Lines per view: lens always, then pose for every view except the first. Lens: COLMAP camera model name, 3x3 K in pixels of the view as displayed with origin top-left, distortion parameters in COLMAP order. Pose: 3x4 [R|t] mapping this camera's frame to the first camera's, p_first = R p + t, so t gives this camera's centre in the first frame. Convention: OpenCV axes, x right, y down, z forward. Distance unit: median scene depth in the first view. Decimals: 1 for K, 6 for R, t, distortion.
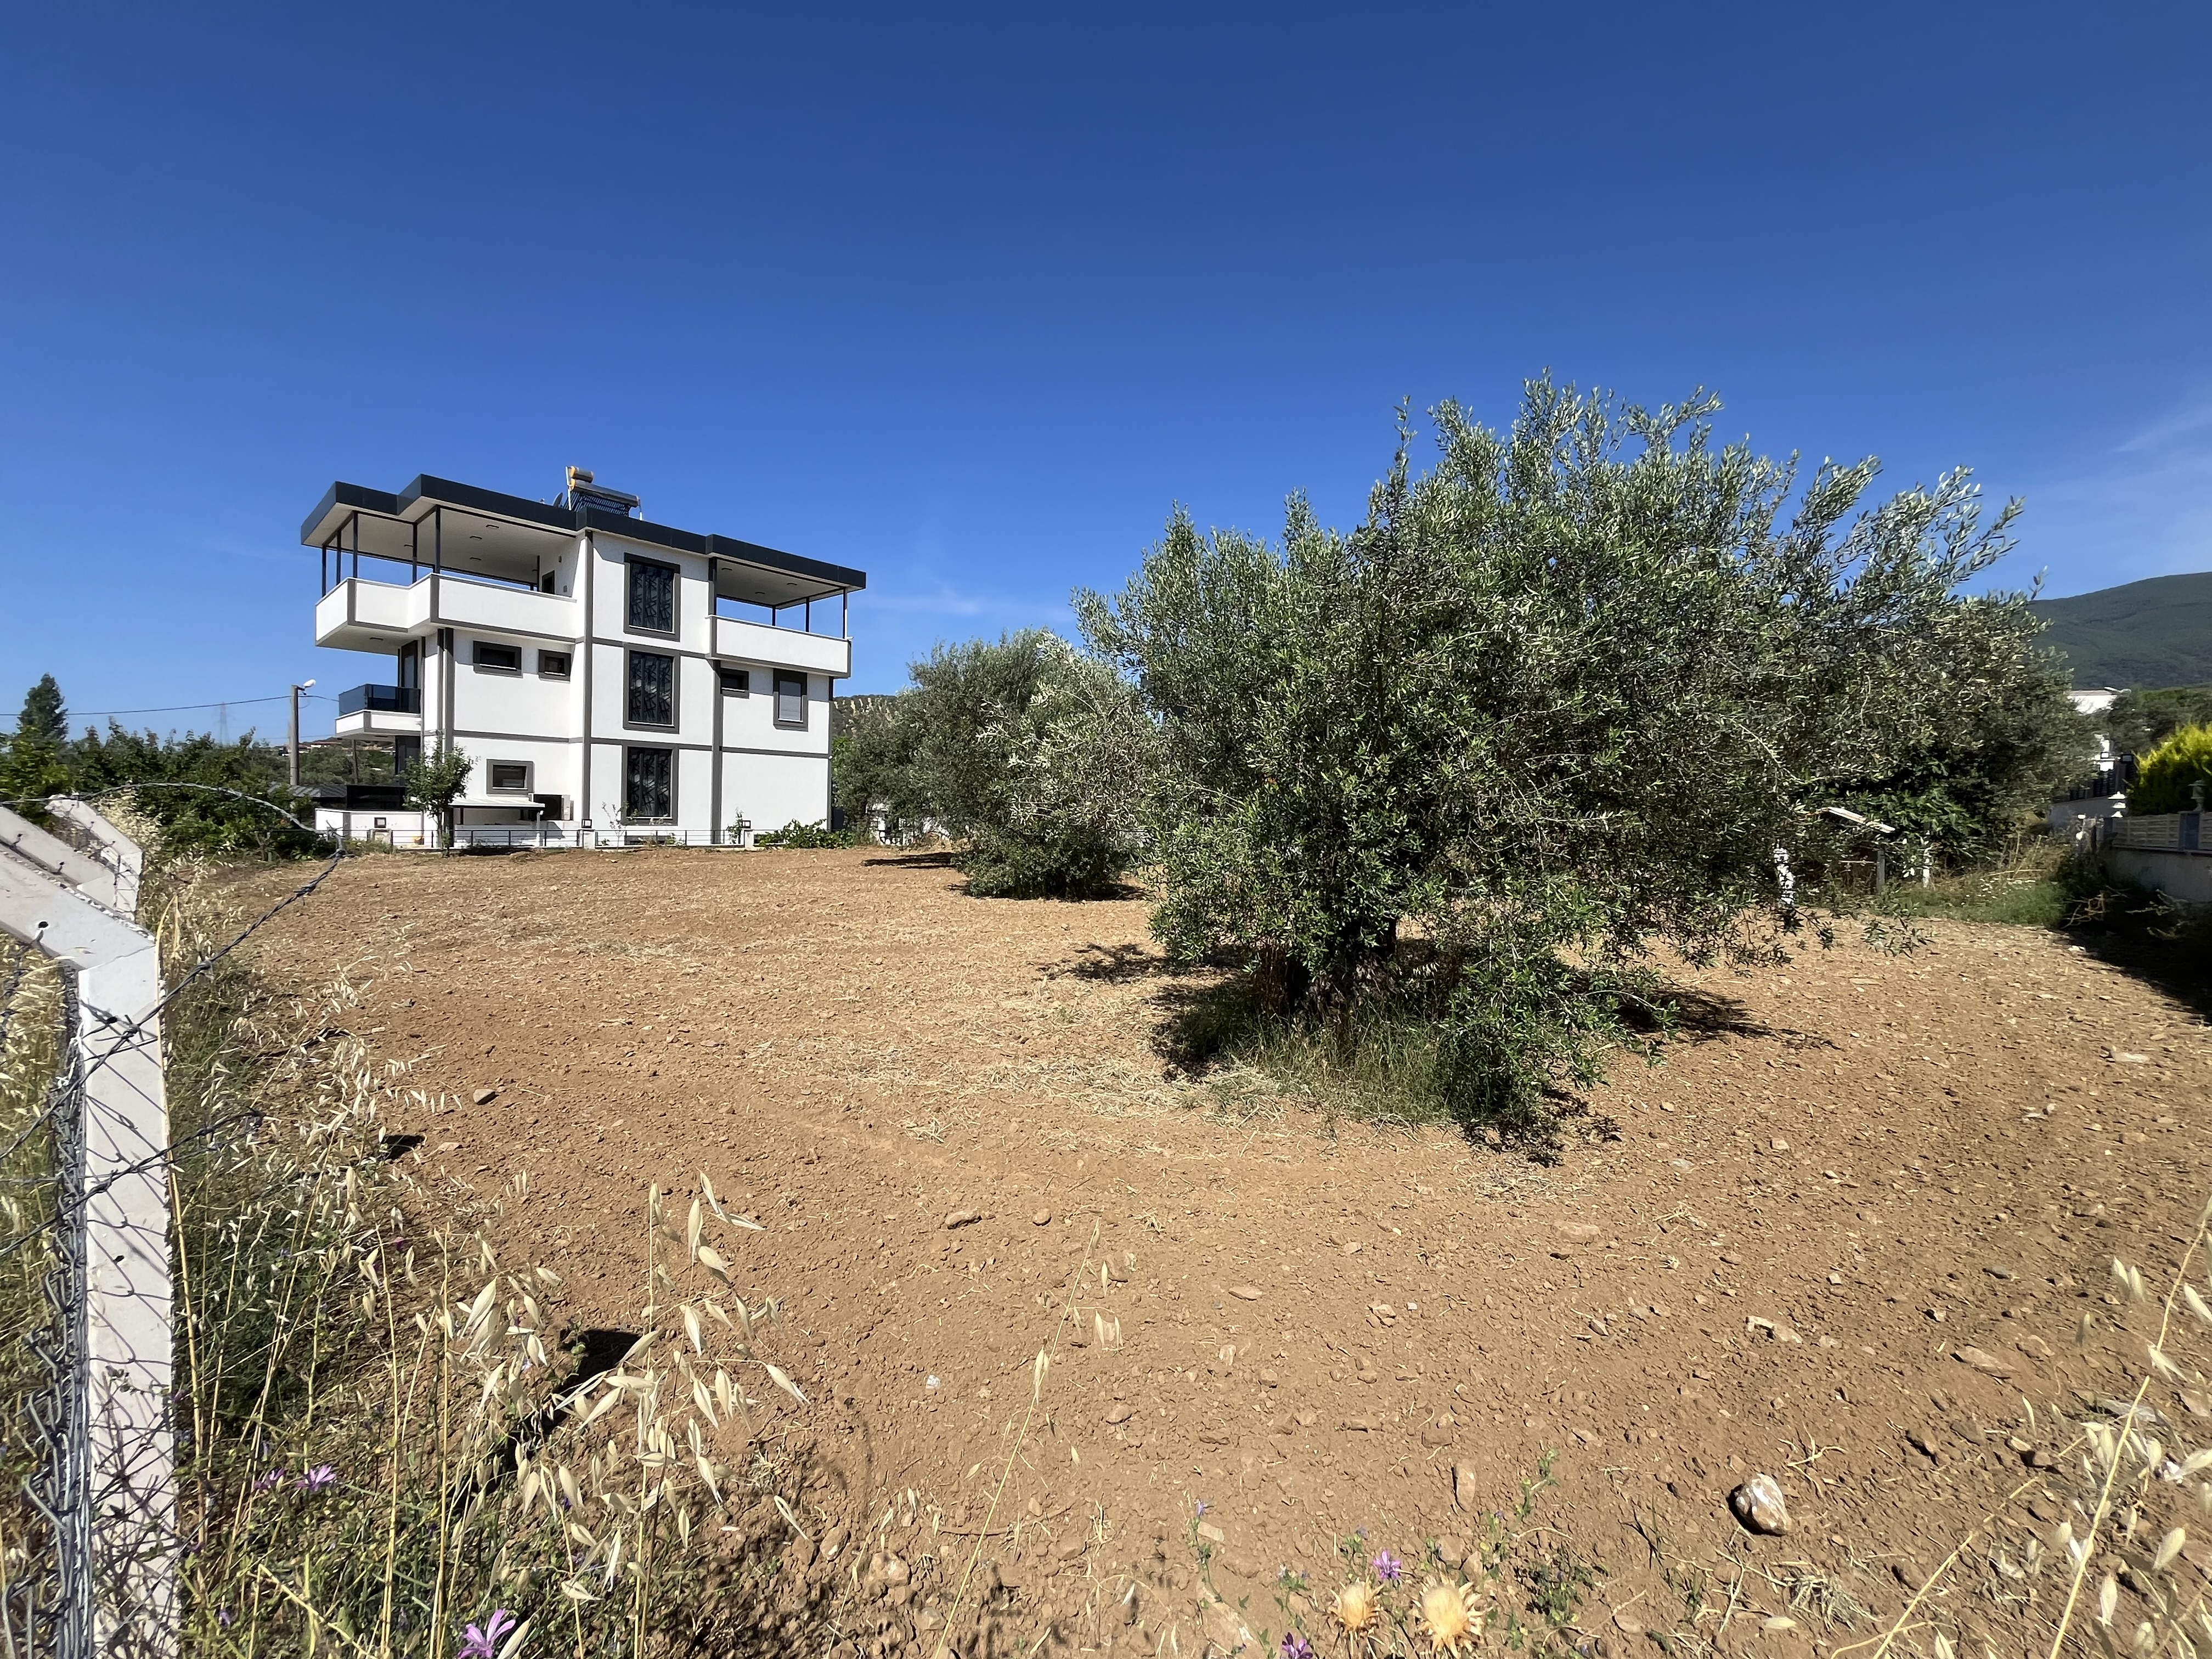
lens RADIAL K [[893.0, 0, 1105.7], [0, 893.0, 828.9], [0, 0, 1]] dist [-0.002258, 0.000138]
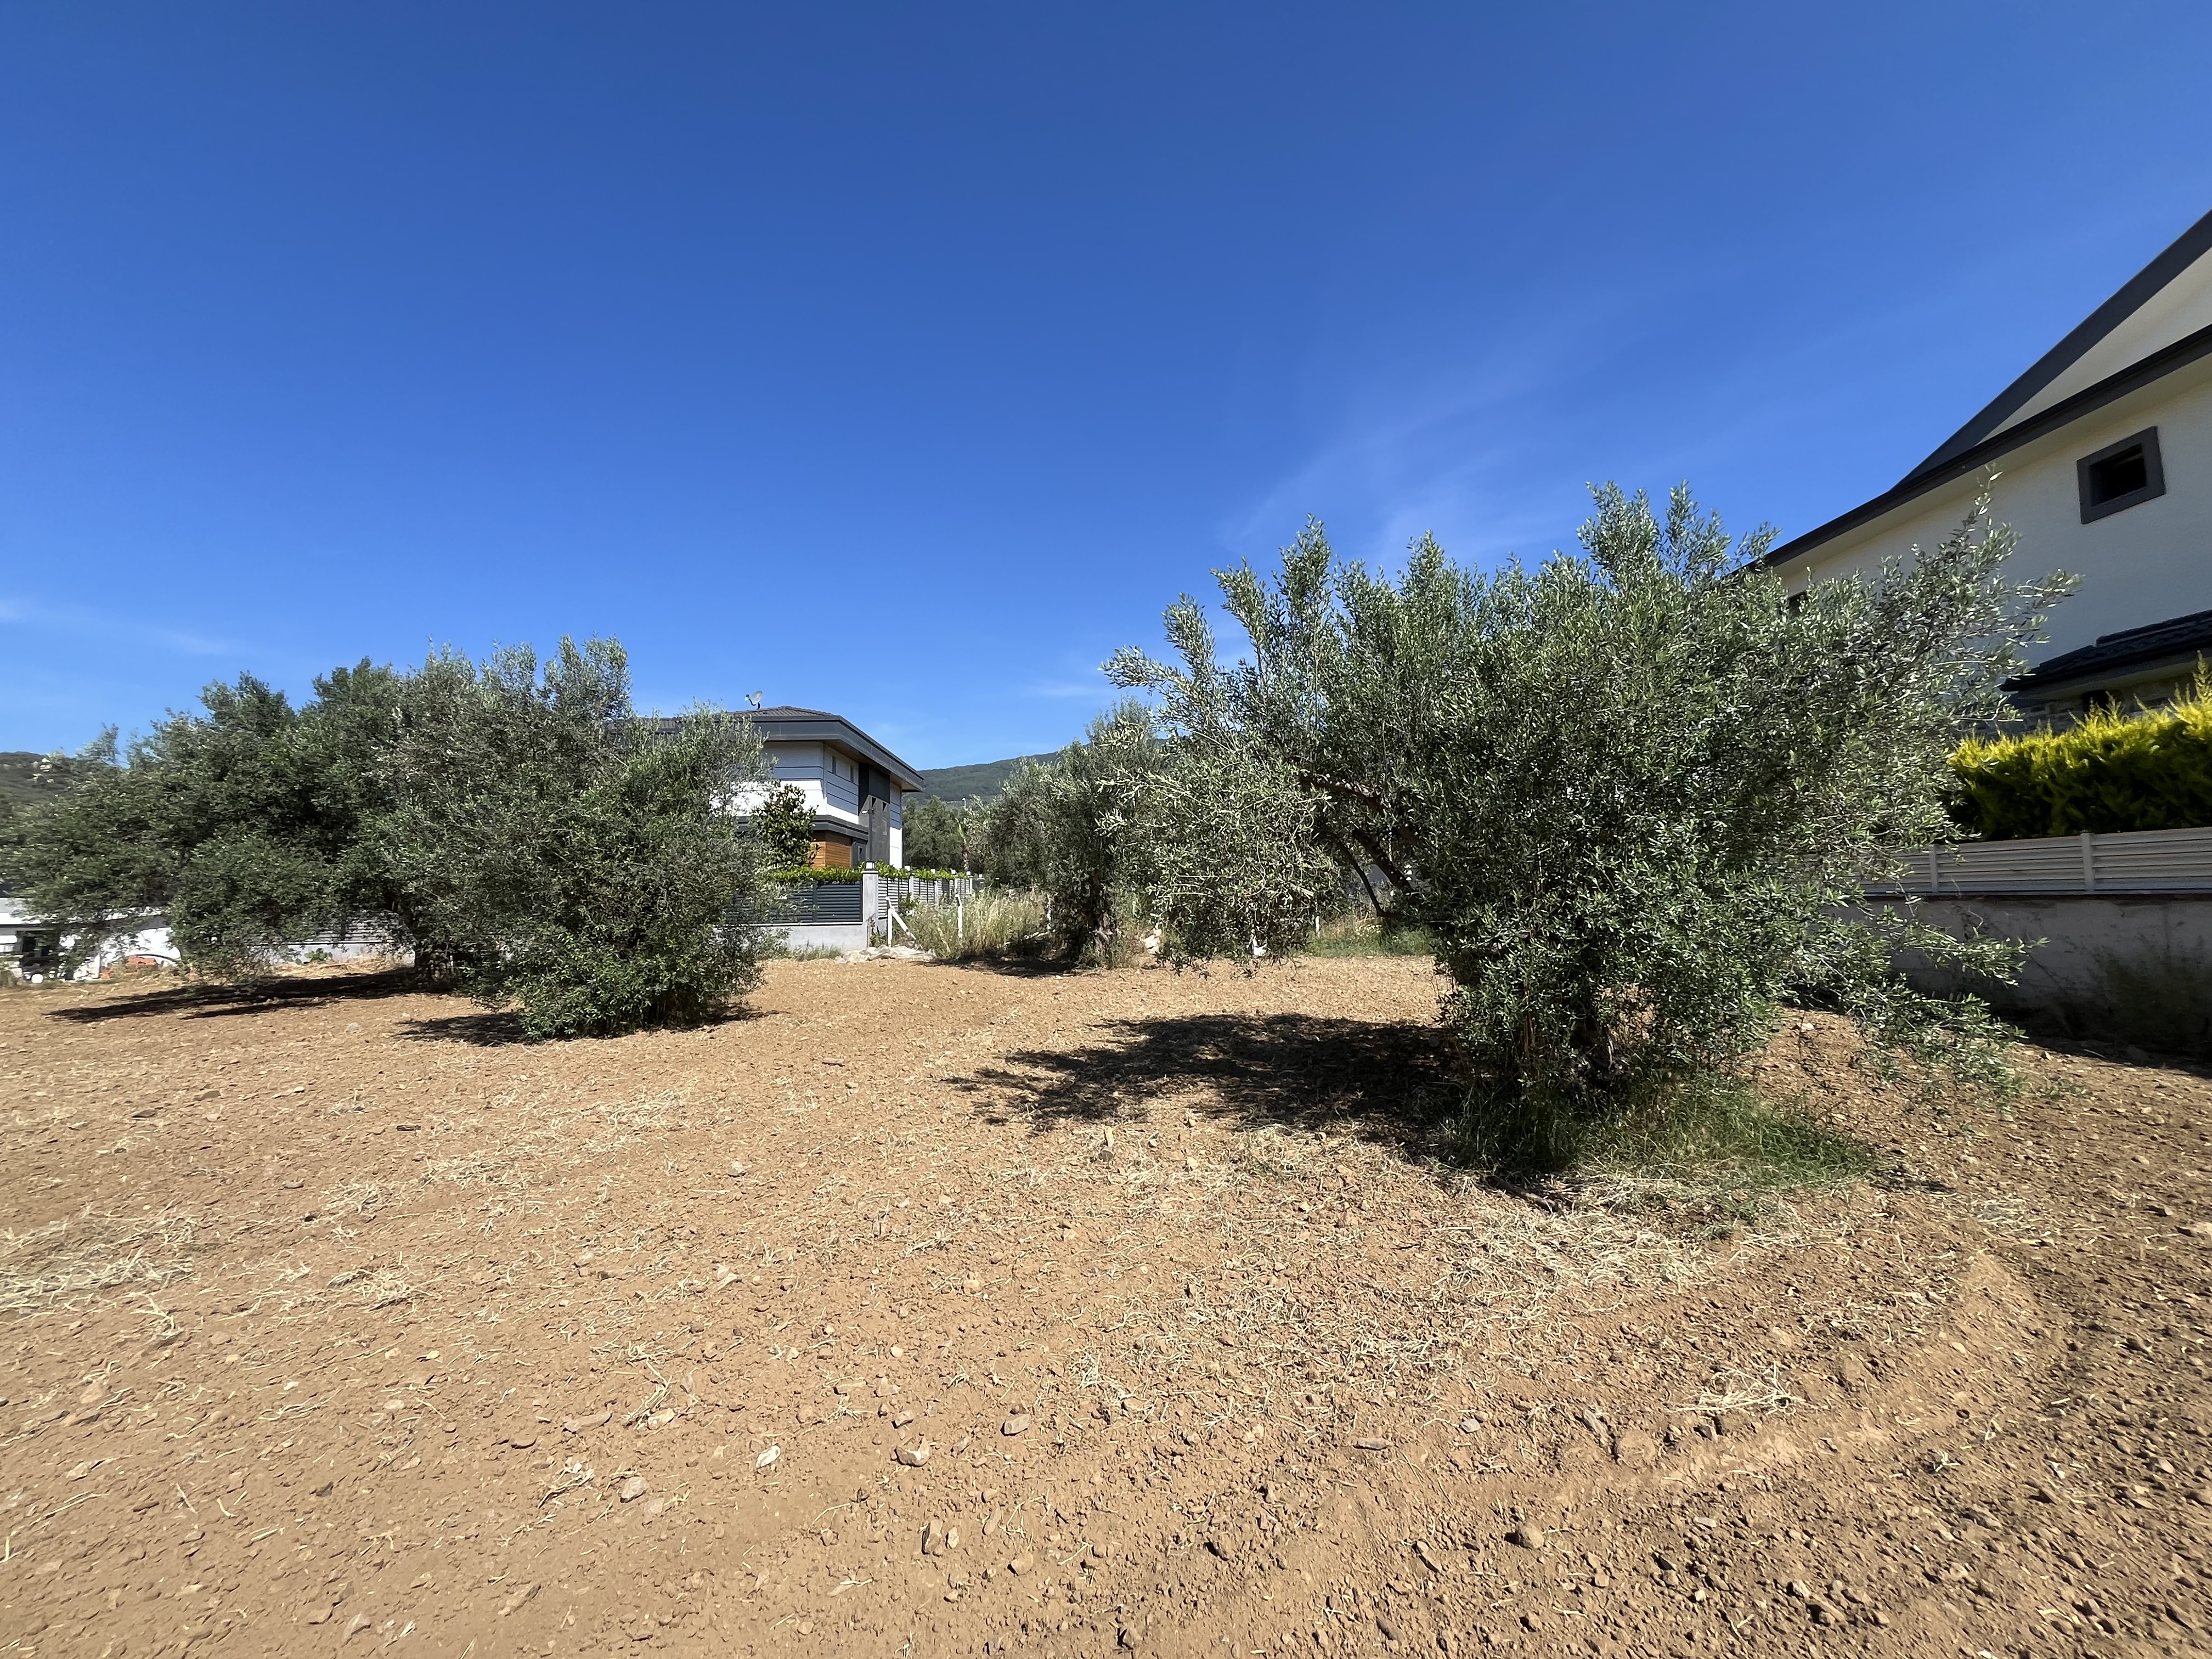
lens RADIAL K [[893.0, 0, 1105.3], [0, 893.0, 831.1], [0, 0, 1]] dist [-0.002258, 0.000138]
pose [[0.735631, 0.015363, 0.677208, -0.831283], [0.048763, 0.995948, -0.075563, -0.021757], [-0.675625, 0.088609, 0.731901, 0.716403]]
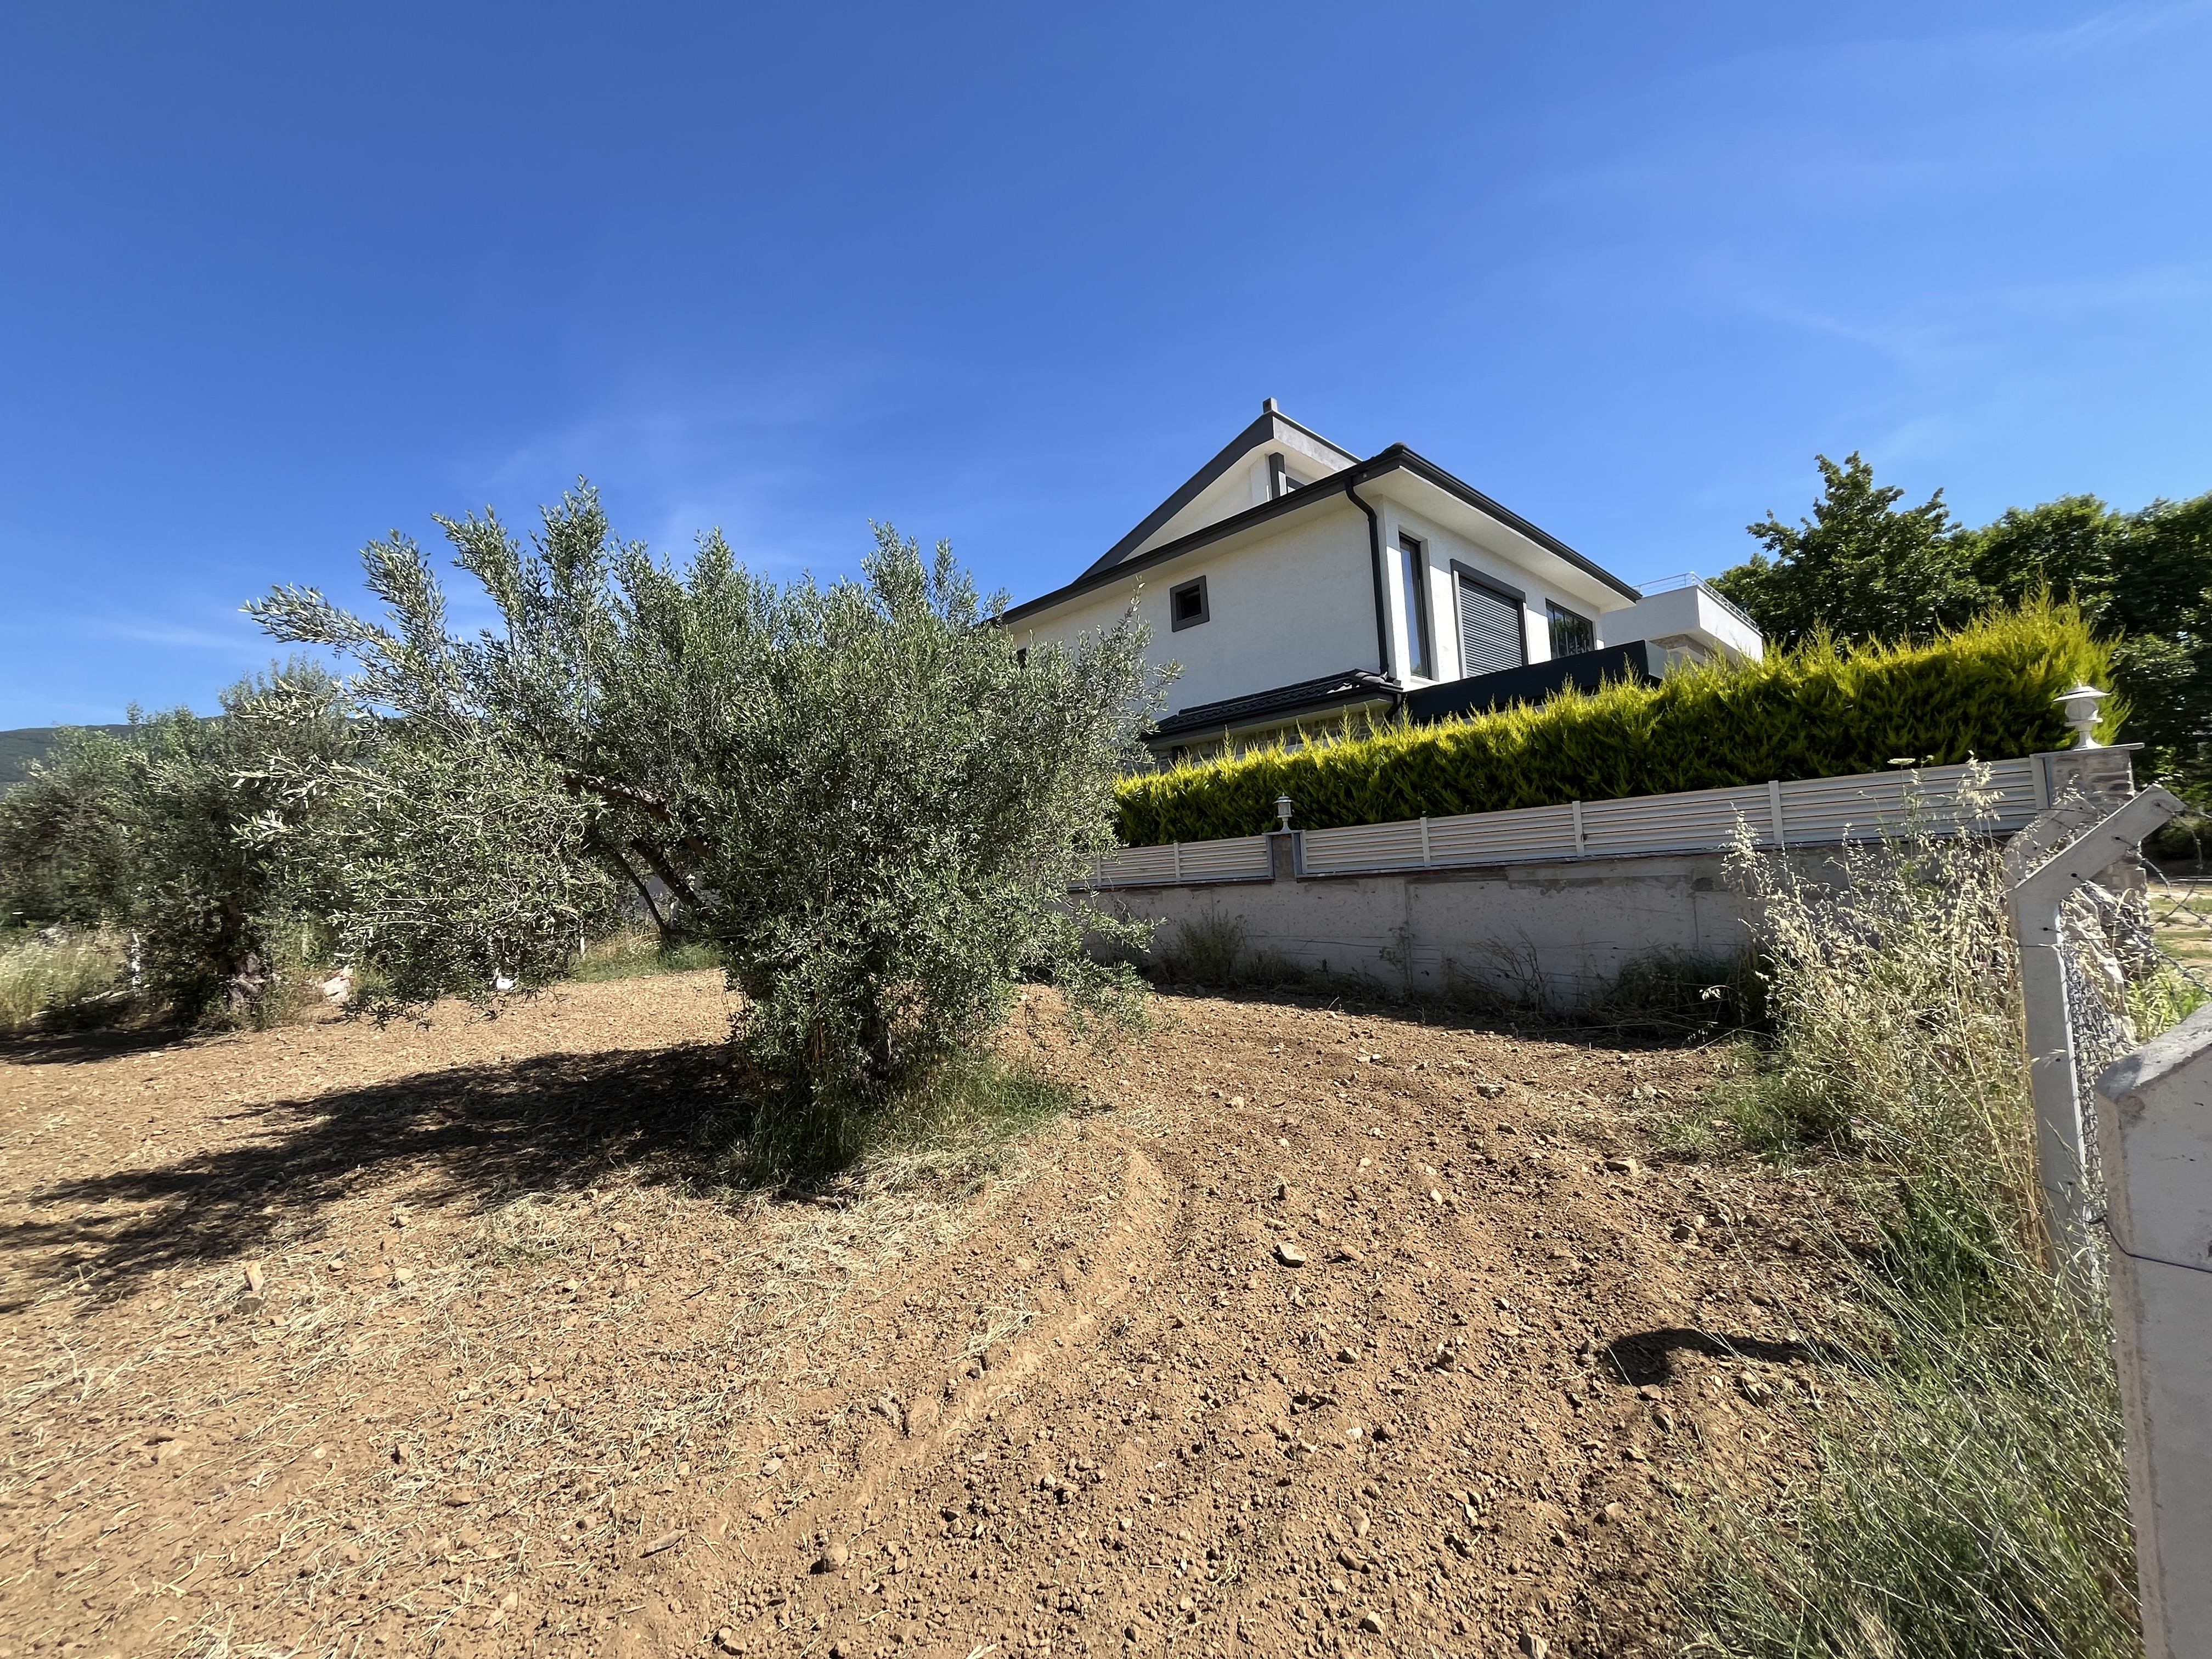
lens RADIAL K [[893.0, 0, 1103.3], [0, 893.0, 831.7], [0, 0, 1]] dist [-0.002258, 0.000138]
pose [[0.064394, 0.024809, 0.997616, -0.809909], [0.085607, 0.995868, -0.030291, -0.026376], [-0.994246, 0.087353, 0.062005, 0.738148]]
